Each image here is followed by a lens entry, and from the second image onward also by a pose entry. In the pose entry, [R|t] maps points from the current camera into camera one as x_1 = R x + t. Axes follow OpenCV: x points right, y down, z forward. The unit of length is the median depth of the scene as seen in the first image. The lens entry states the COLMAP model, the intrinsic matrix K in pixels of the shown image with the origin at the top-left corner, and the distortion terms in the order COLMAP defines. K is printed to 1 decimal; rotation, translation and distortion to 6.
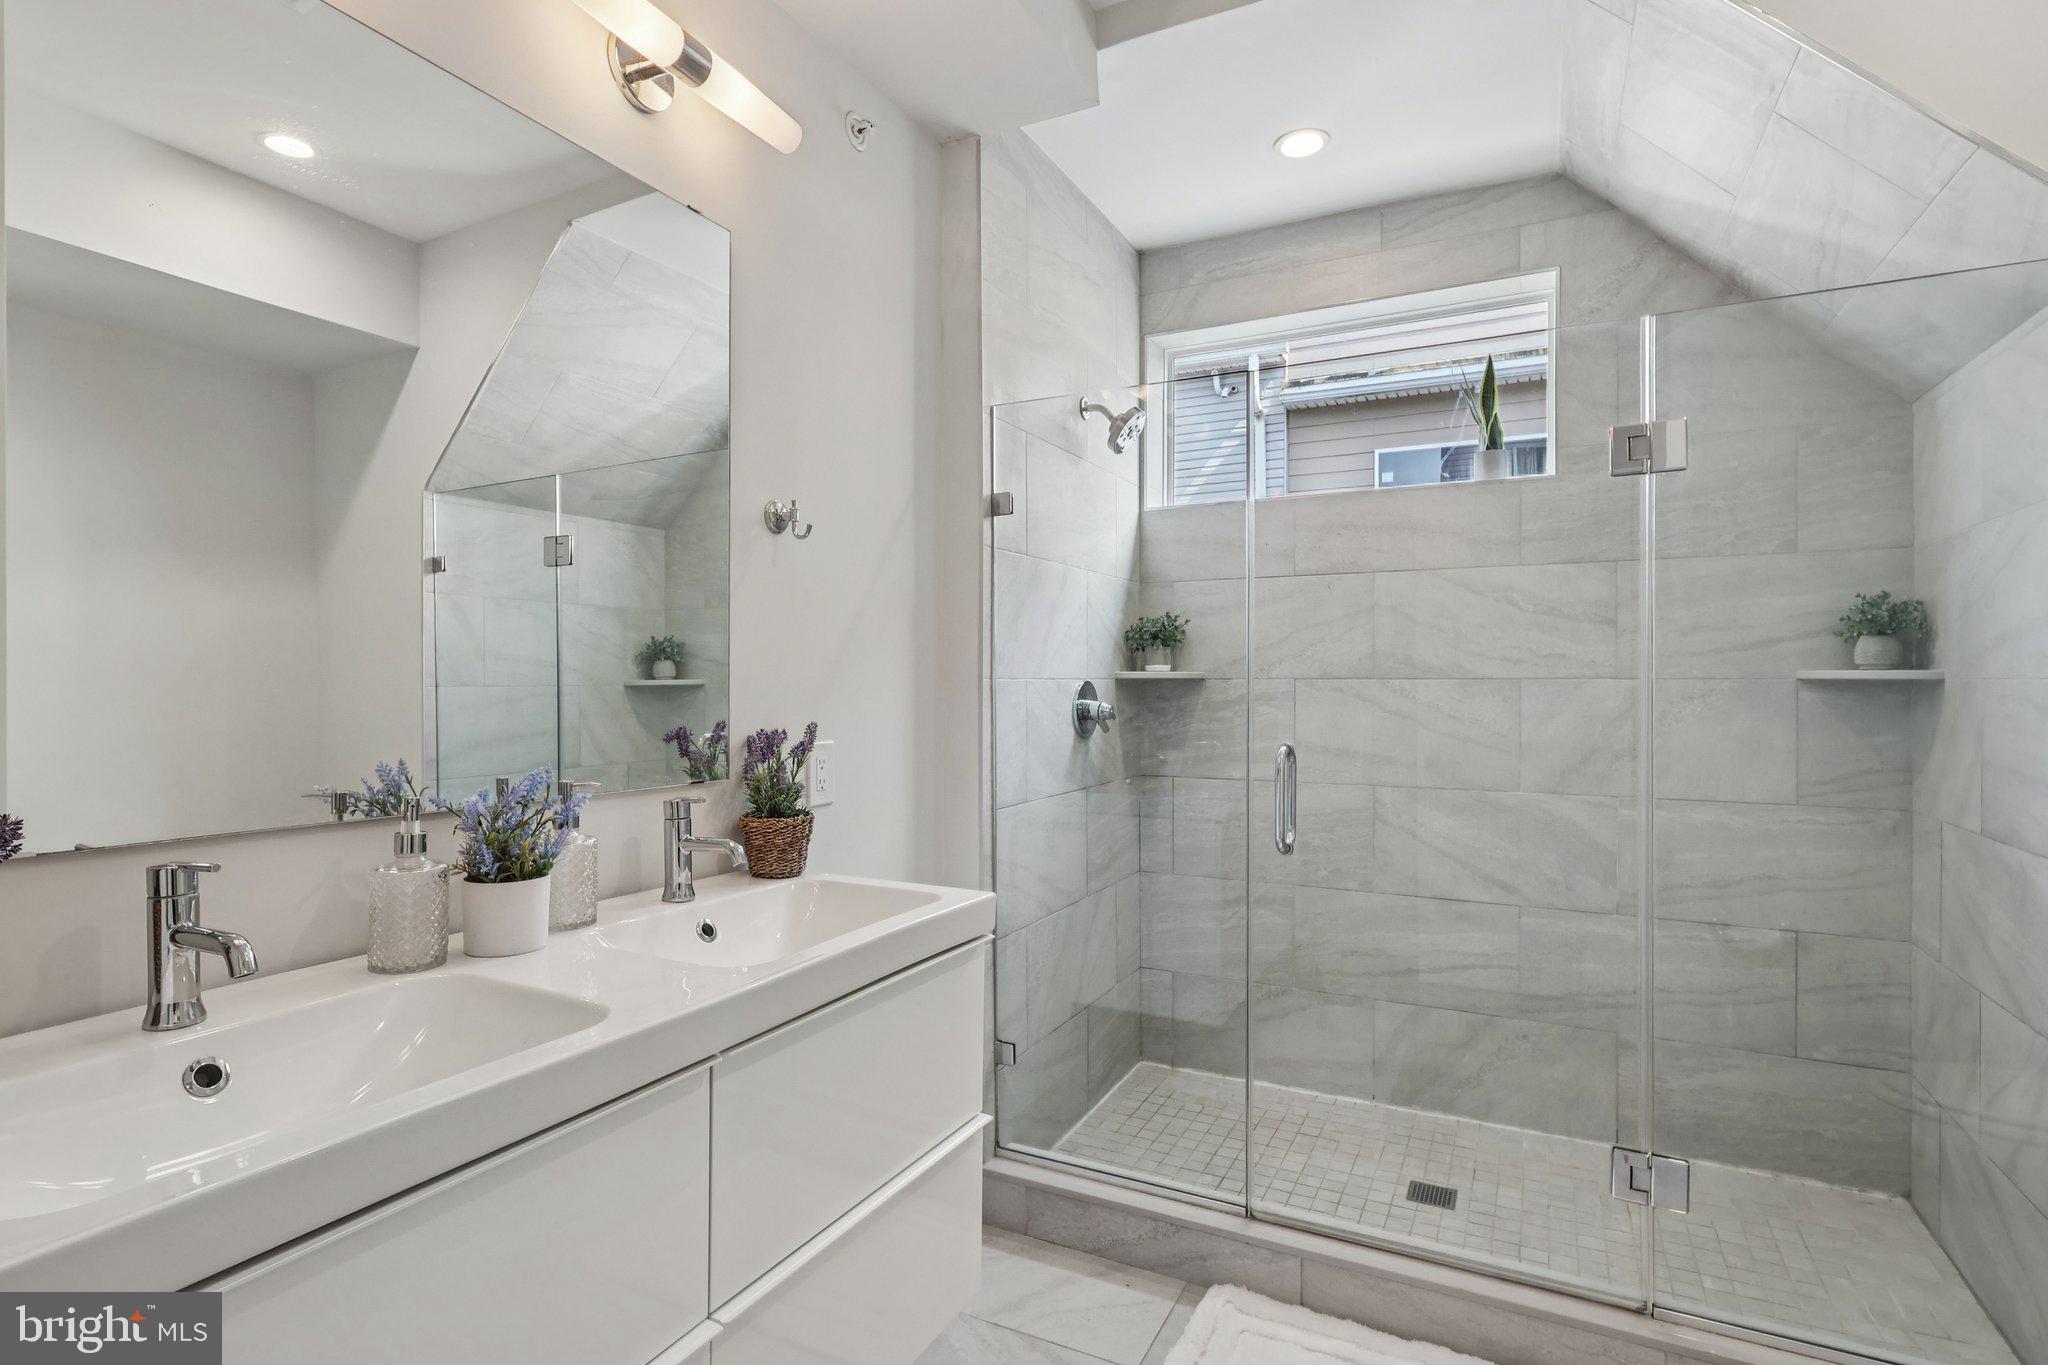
lens RADIAL K [[1010.9, 0, 1027.6], [0, 1010.9, 689.7], [0, 0, 1]] dist [-0.002085, 0.000820]
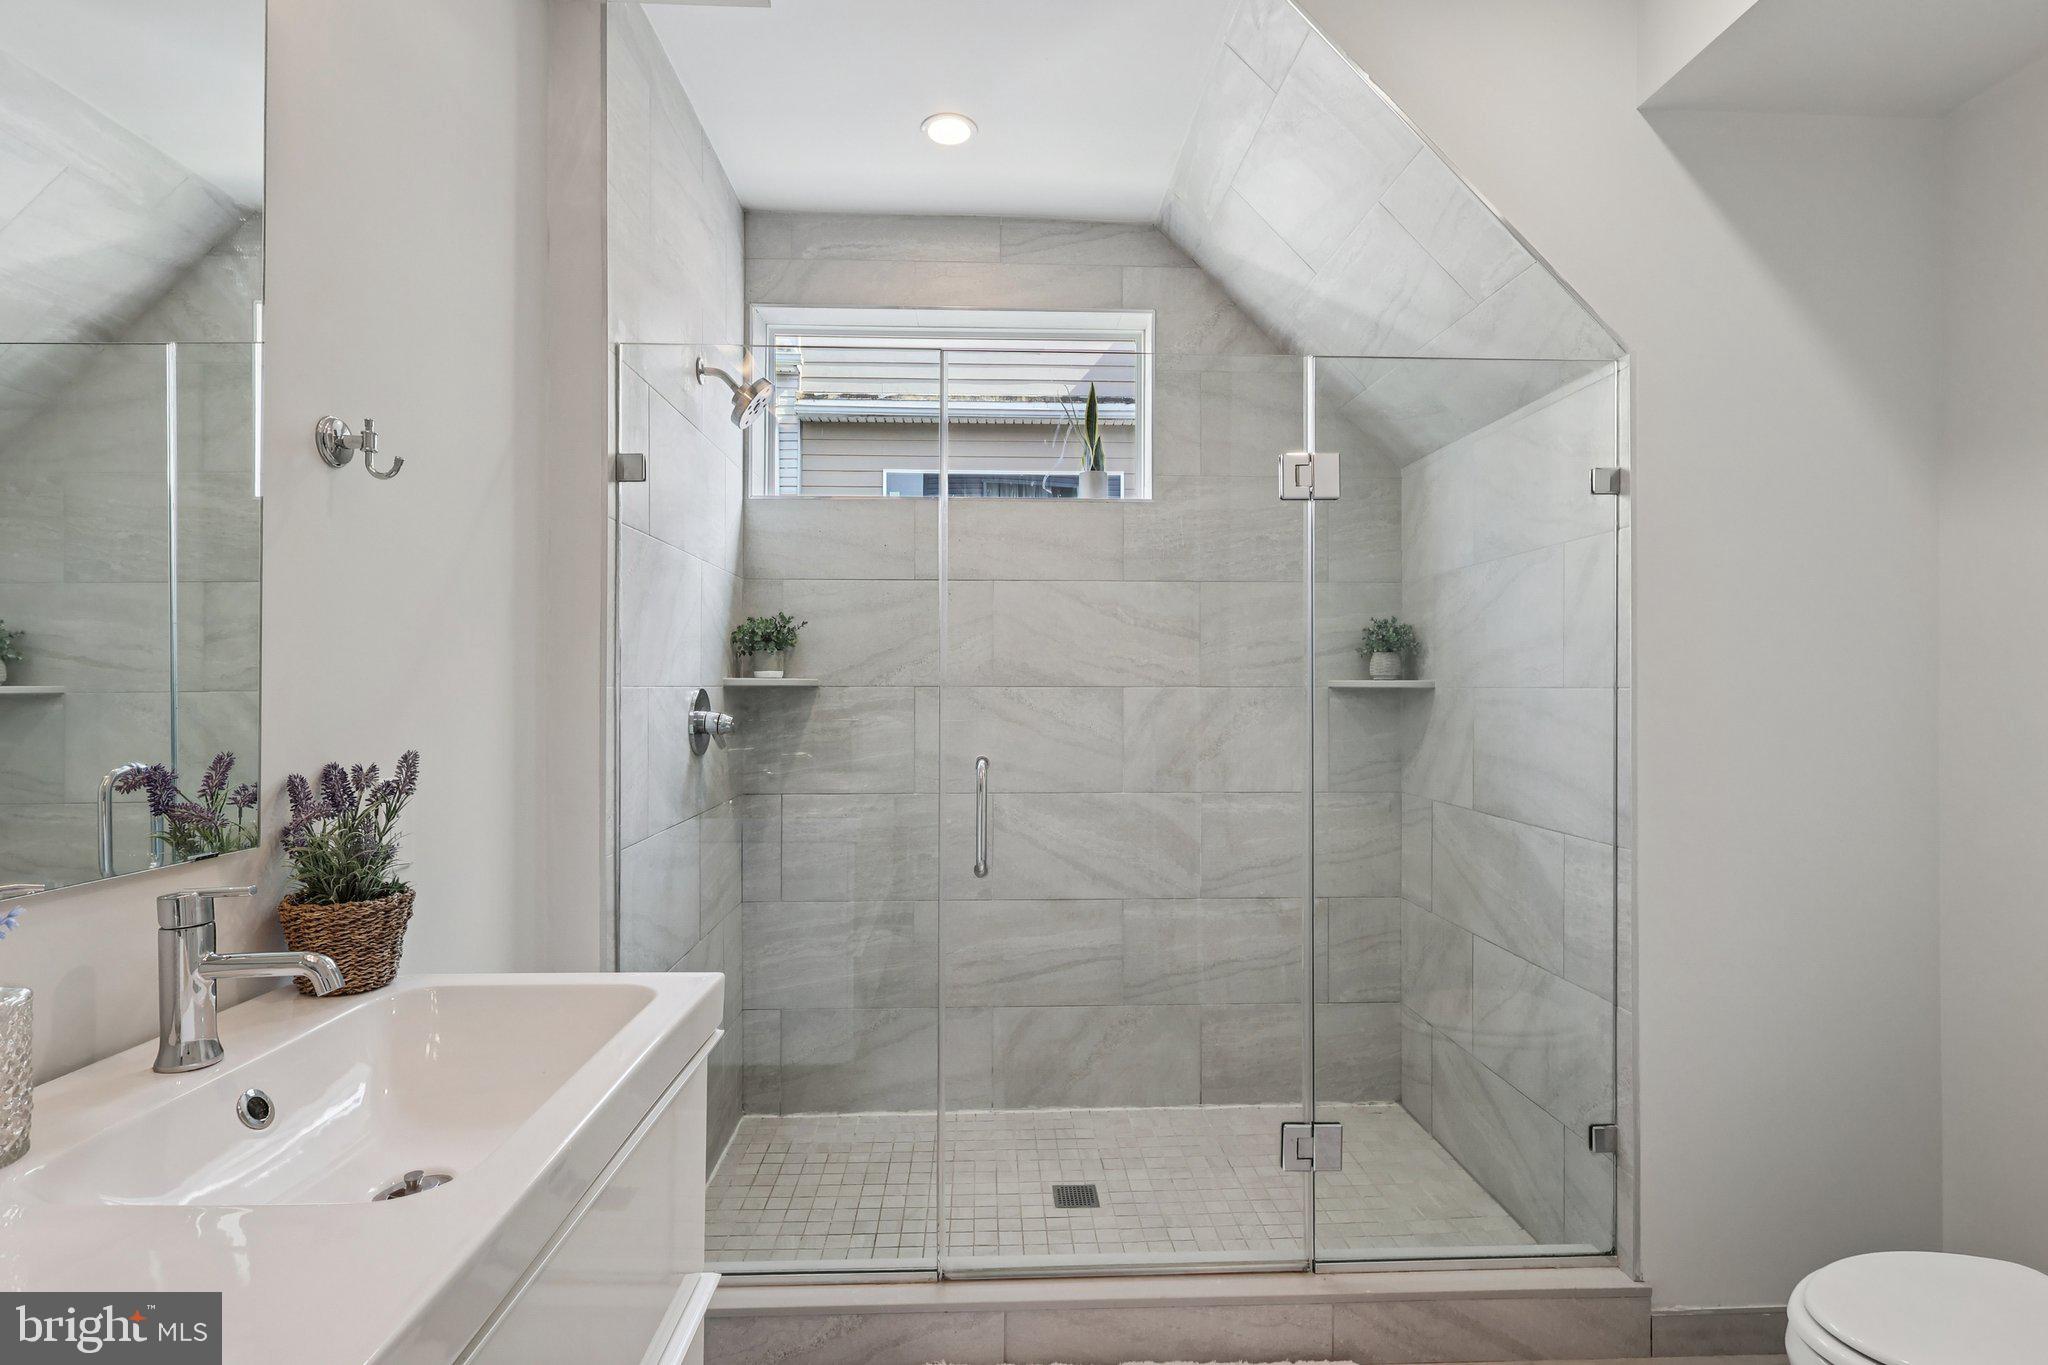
lens RADIAL K [[975.1, 0, 1020.2], [0, 975.1, 684.3], [0, 0, 1]] dist [-0.007017, 0.005164]
pose [[0.871267, 0.002081, 0.490804, -0.124243], [0.003631, 0.999936, -0.010686, -0.002762], [-0.490795, 0.011093, 0.871204, 0.165645]]
